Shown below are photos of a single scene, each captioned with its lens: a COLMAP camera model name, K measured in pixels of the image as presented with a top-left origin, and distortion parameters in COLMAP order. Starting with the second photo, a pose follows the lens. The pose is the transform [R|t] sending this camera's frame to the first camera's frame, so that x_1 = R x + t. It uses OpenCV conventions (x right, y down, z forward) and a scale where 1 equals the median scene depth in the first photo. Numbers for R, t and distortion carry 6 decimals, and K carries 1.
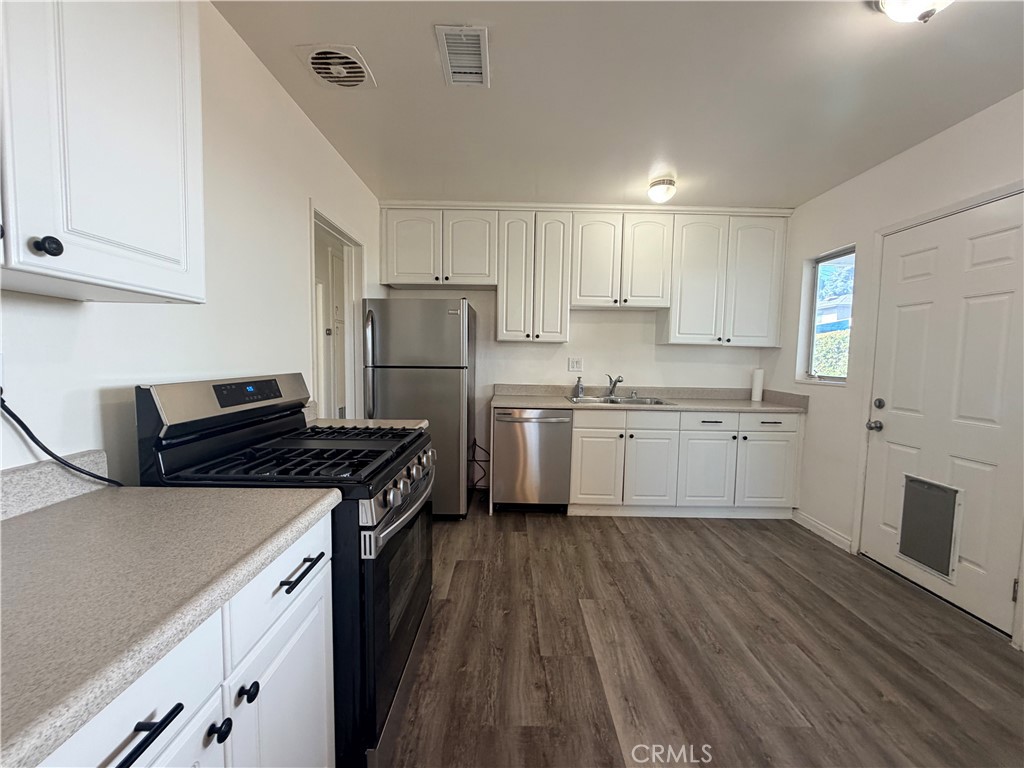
lens RADIAL K [[406.4, 0, 509.8], [0, 406.4, 384.1], [0, 0, 1]] dist [-0.000392, -0.000372]
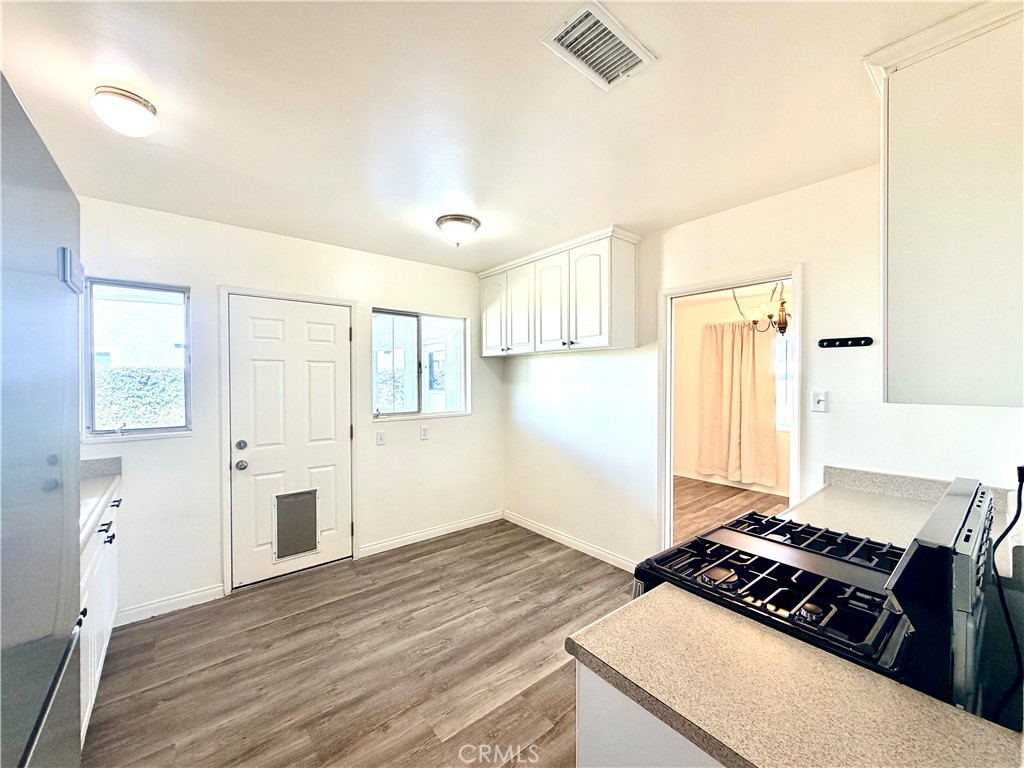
lens RADIAL K [[406.4, 0, 509.8], [0, 406.4, 384.1], [0, 0, 1]] dist [-0.000392, -0.000372]
pose [[-0.635133, -0.026088, 0.771962, -0.375197], [0.042290, 0.996756, 0.068479, -0.148874], [-0.771244, 0.076140, -0.631970, 1.030490]]
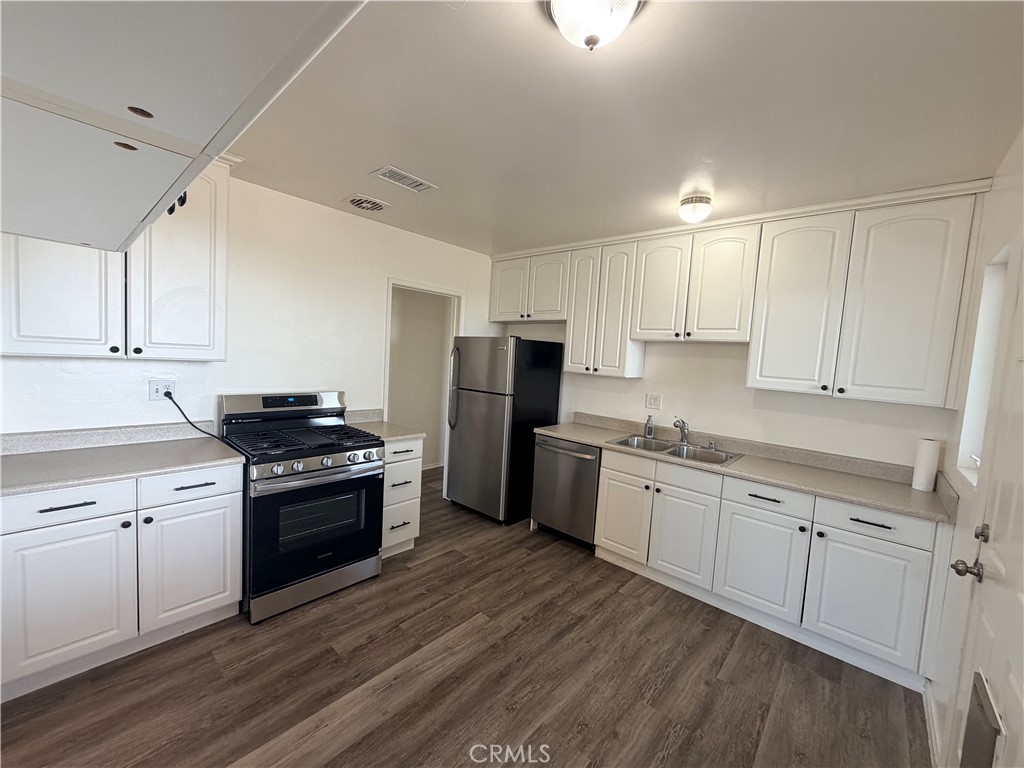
lens RADIAL K [[406.4, 0, 509.8], [0, 406.4, 384.1], [0, 0, 1]] dist [-0.000392, -0.000372]
pose [[0.744135, 0.076252, -0.663663, 0.714862], [-0.092059, 0.995691, 0.011178, -0.091779], [0.661656, 0.052778, 0.747948, 0.138249]]
